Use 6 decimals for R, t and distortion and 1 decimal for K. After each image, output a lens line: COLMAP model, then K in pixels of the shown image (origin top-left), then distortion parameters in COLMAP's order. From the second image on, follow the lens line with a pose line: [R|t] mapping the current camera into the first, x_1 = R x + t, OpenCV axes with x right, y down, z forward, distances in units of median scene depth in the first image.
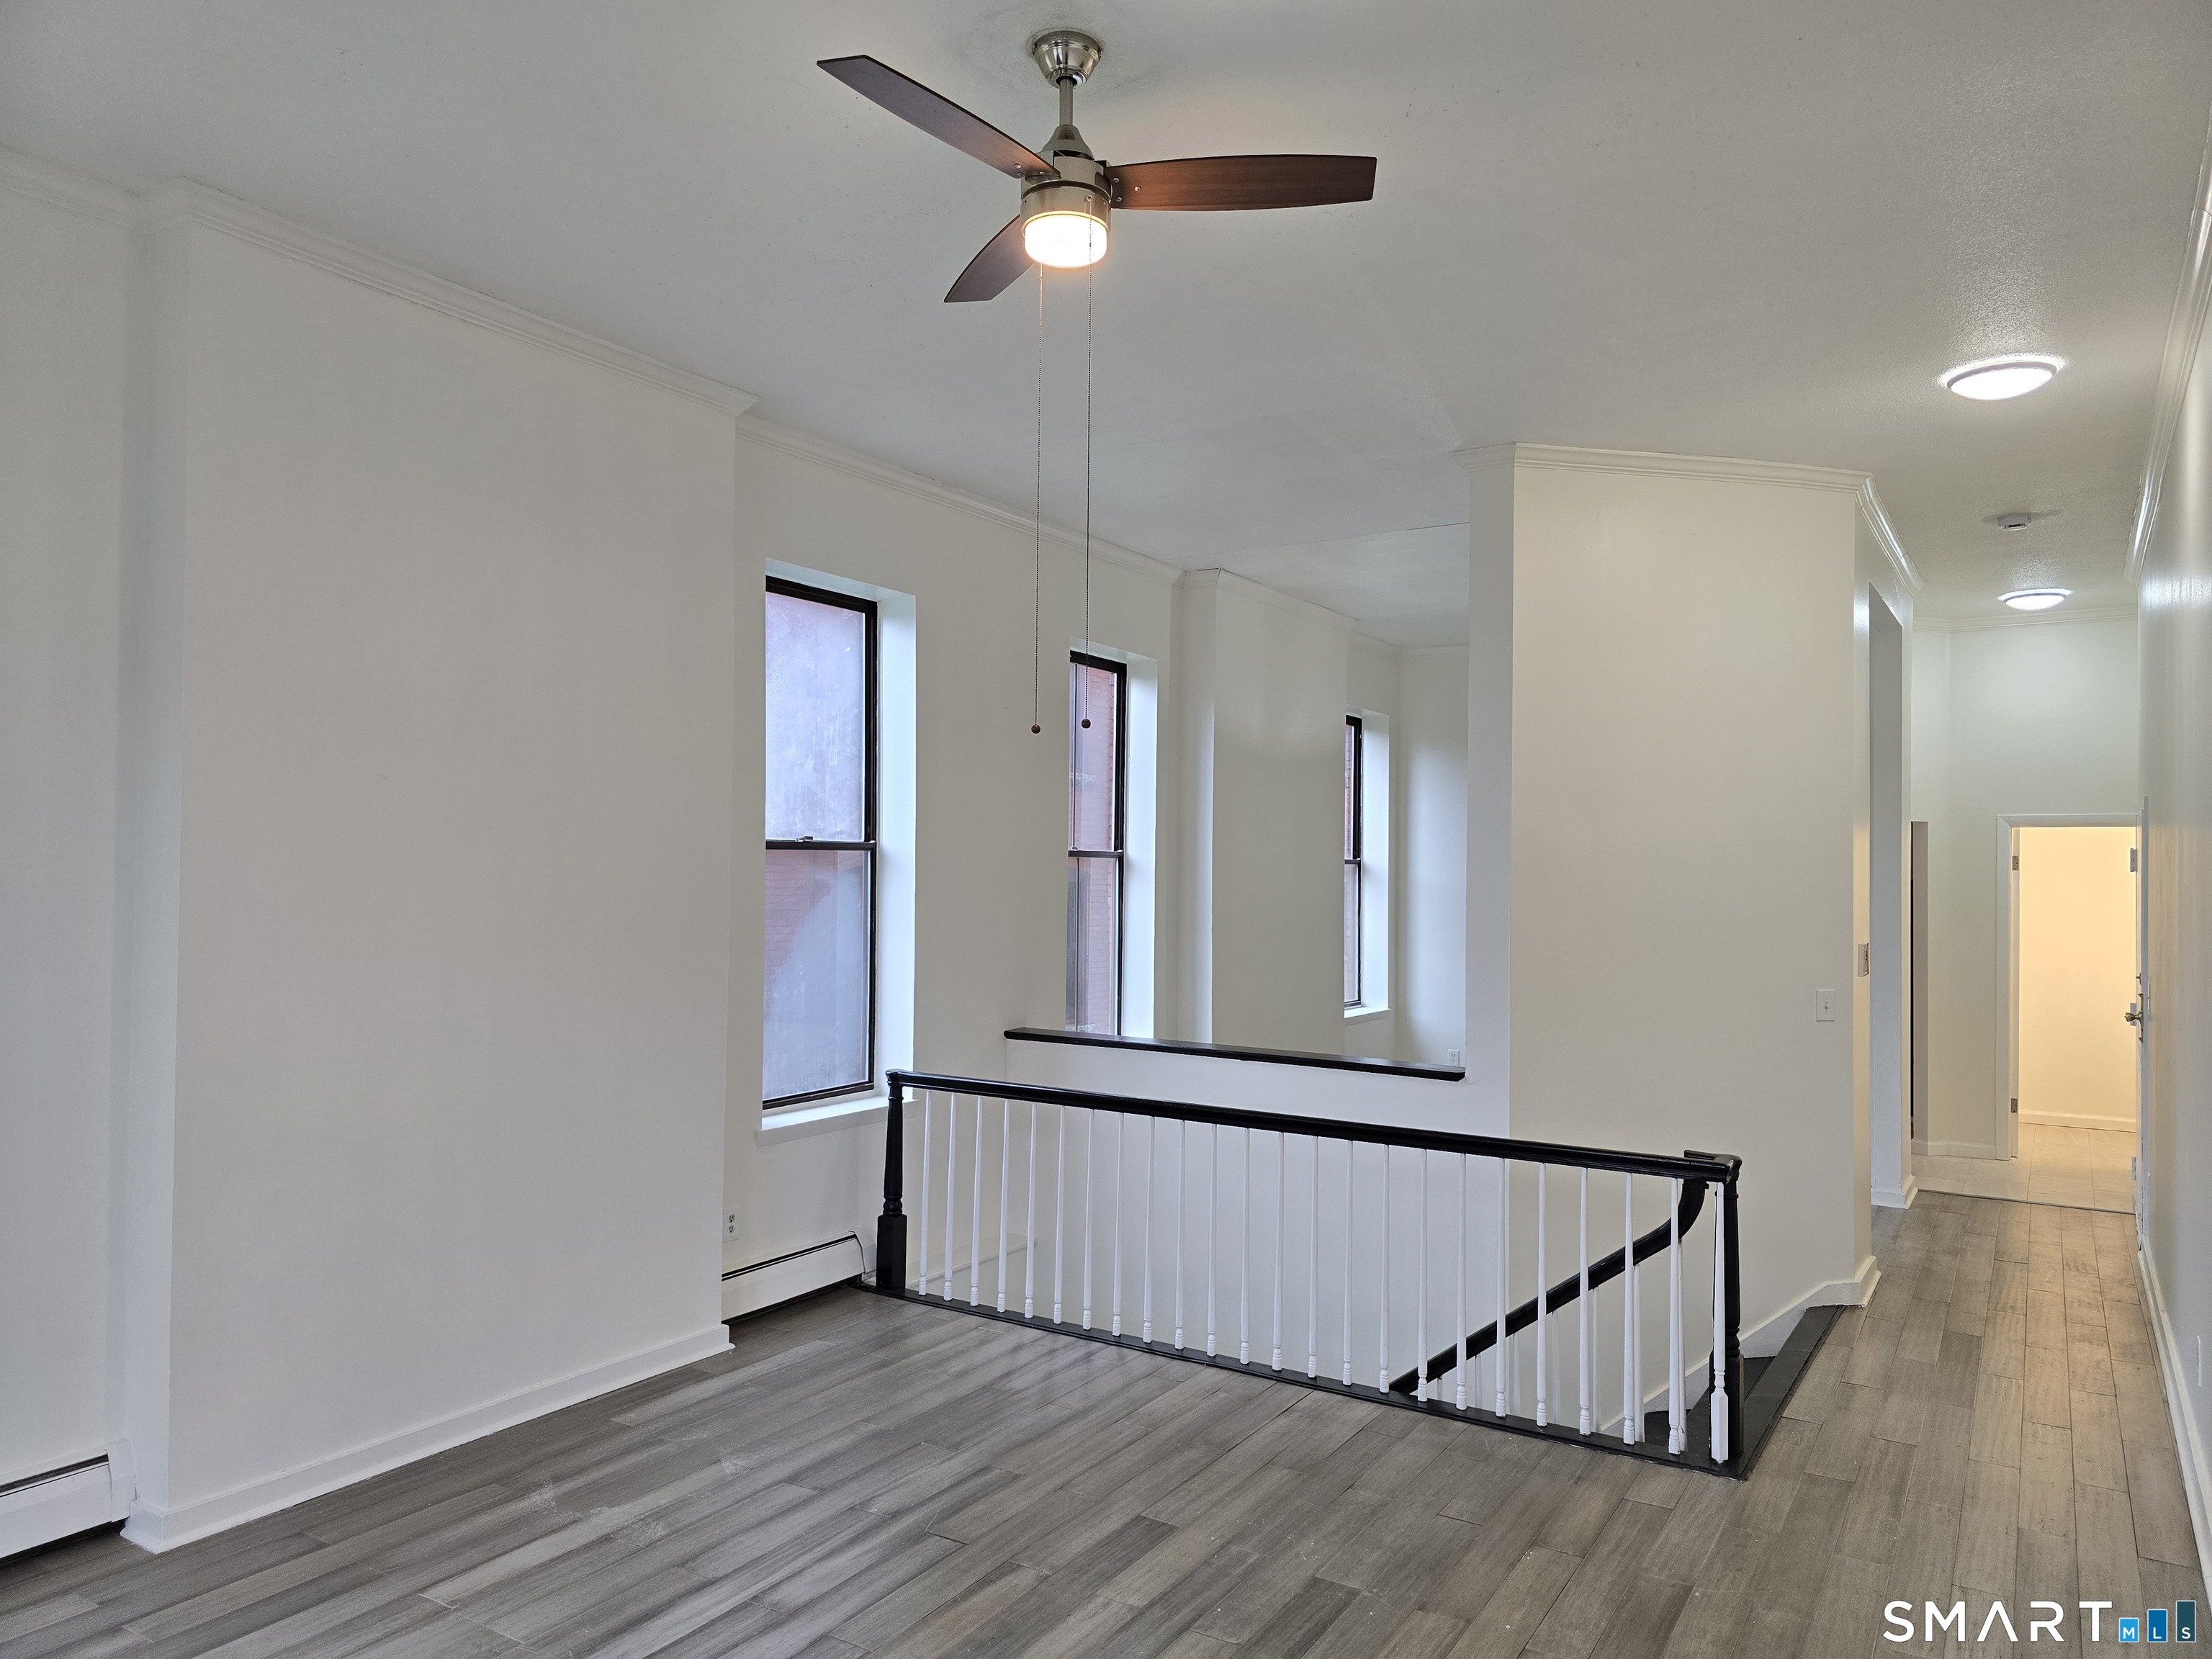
lens RADIAL K [[1534.4, 0, 1106.0], [0, 1534.4, 829.5], [0, 0, 1]] dist [0.026992, -0.003584]
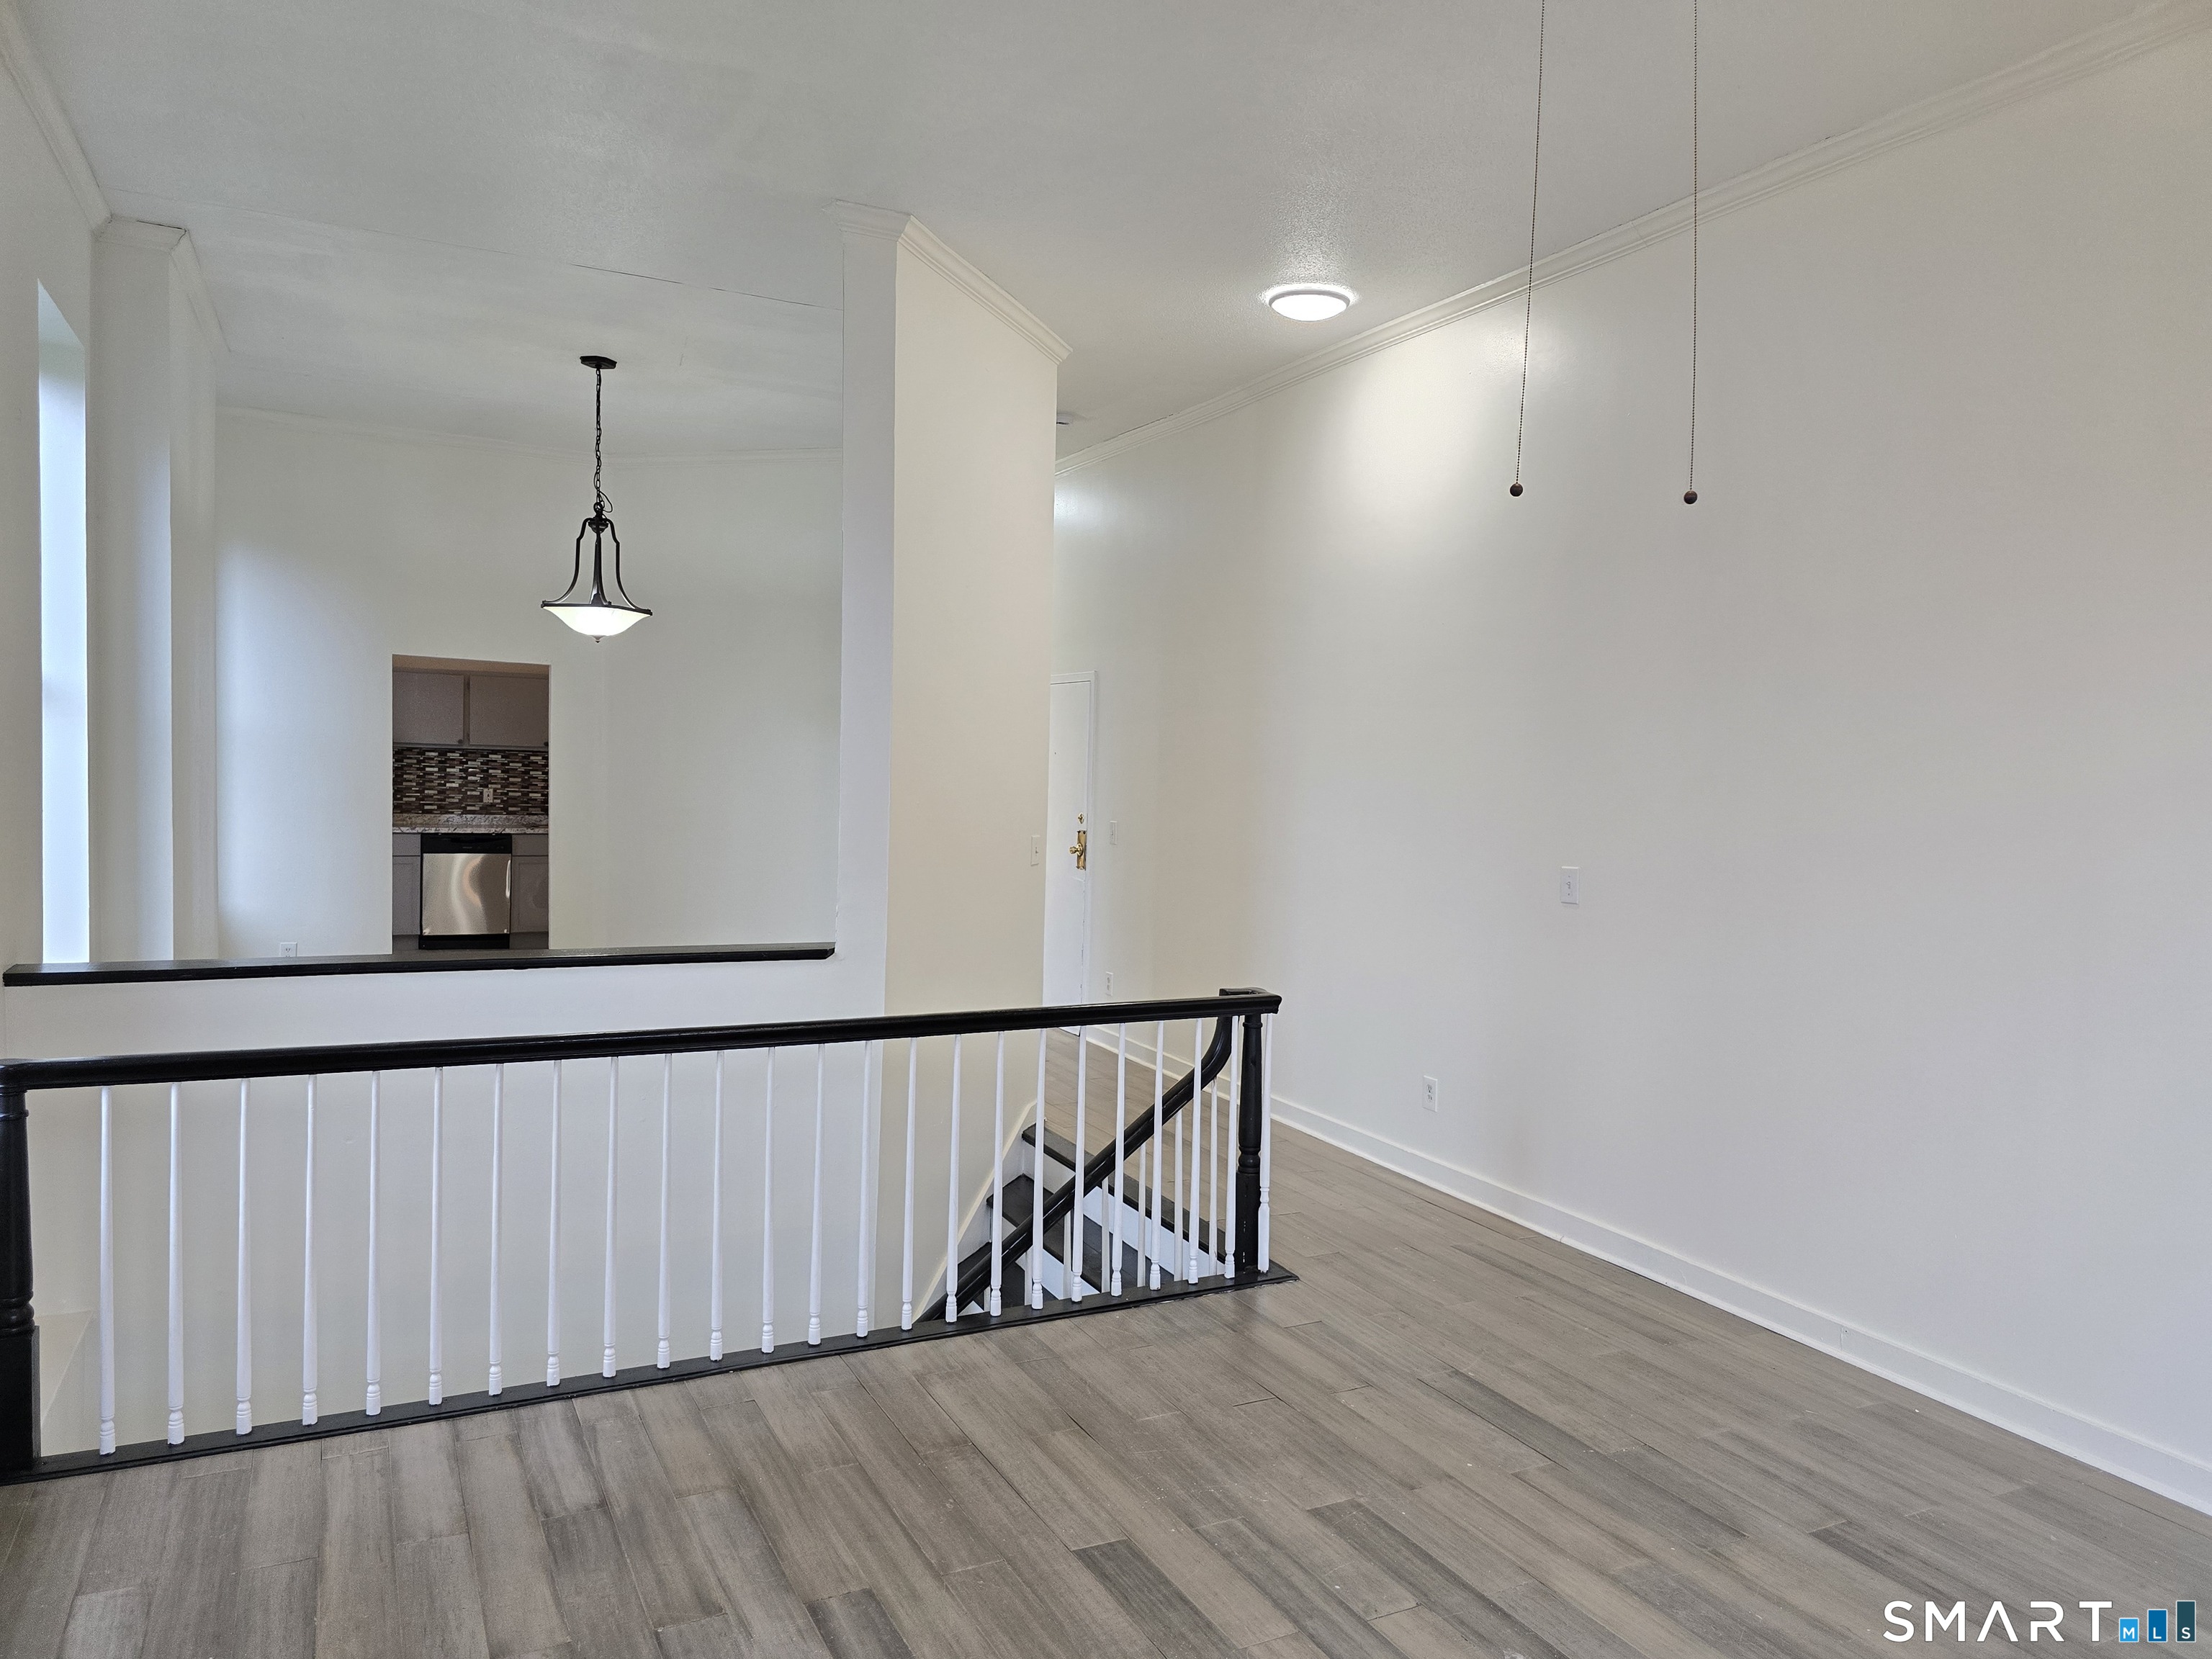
lens RADIAL K [[1534.4, 0, 1106.0], [0, 1534.4, 829.5], [0, 0, 1]] dist [0.026992, -0.003584]
pose [[0.487402, -0.028135, 0.872725, -0.470592], [-0.043598, 0.997450, 0.056504, 0.040906], [-0.872089, -0.065590, 0.484932, 0.496670]]
